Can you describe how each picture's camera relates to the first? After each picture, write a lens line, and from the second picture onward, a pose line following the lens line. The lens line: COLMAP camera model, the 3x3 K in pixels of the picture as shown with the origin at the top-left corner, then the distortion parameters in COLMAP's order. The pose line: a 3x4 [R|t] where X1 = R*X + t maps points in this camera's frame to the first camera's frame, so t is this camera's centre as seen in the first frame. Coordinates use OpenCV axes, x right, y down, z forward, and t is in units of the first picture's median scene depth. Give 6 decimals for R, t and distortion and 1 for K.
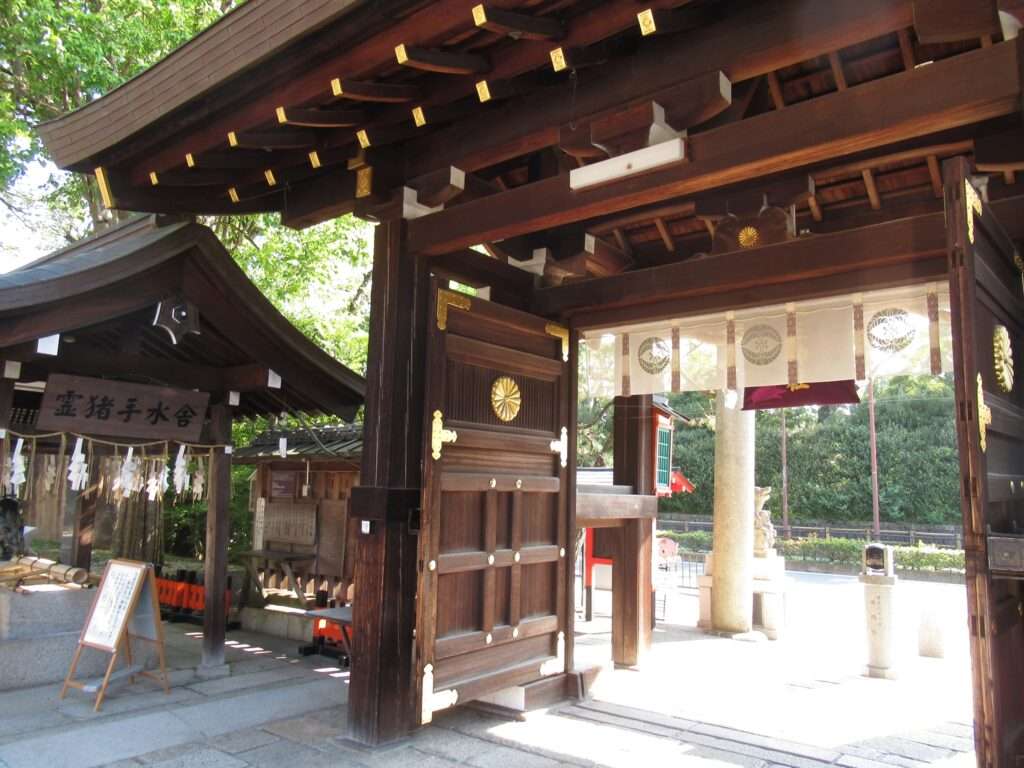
lens RADIAL K [[759.9, 0, 508.5], [0, 759.9, 384.5], [0, 0, 1]] dist [-0.007710, 0.003203]
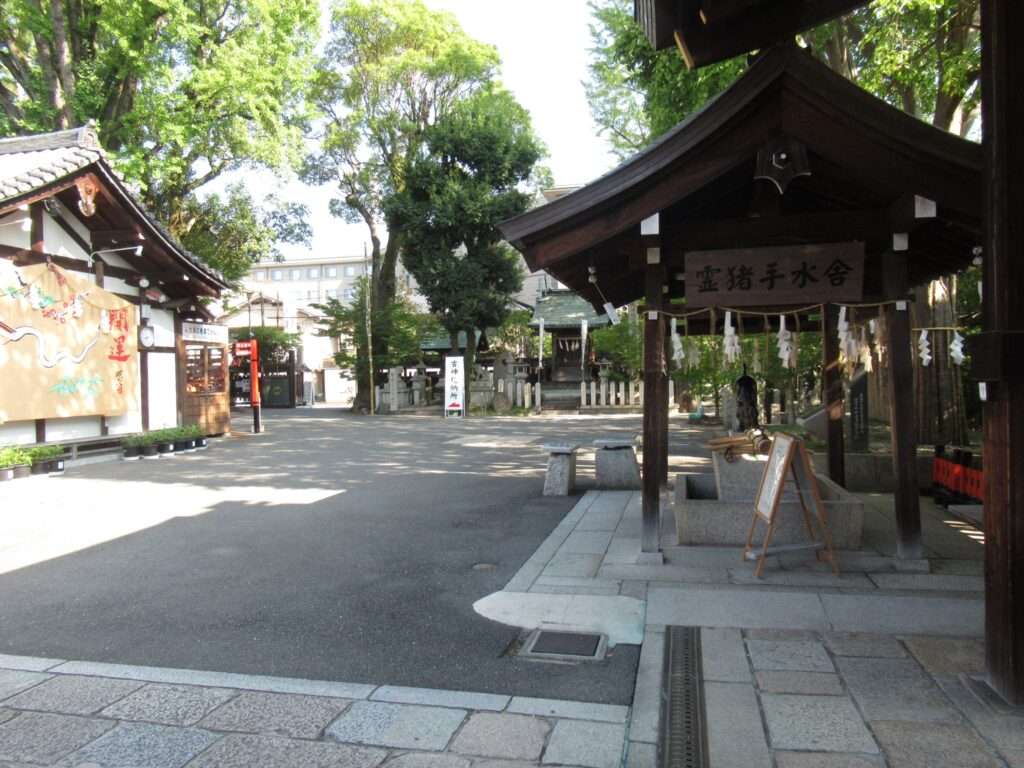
lens RADIAL K [[759.9, 0, 511.8], [0, 759.9, 390.2], [0, 0, 1]] dist [-0.007710, 0.003203]
pose [[0.438835, -0.021724, -0.898305, 0.205577], [0.164835, 0.984689, 0.056711, 0.068362], [0.883319, -0.172959, 0.435697, 0.290550]]
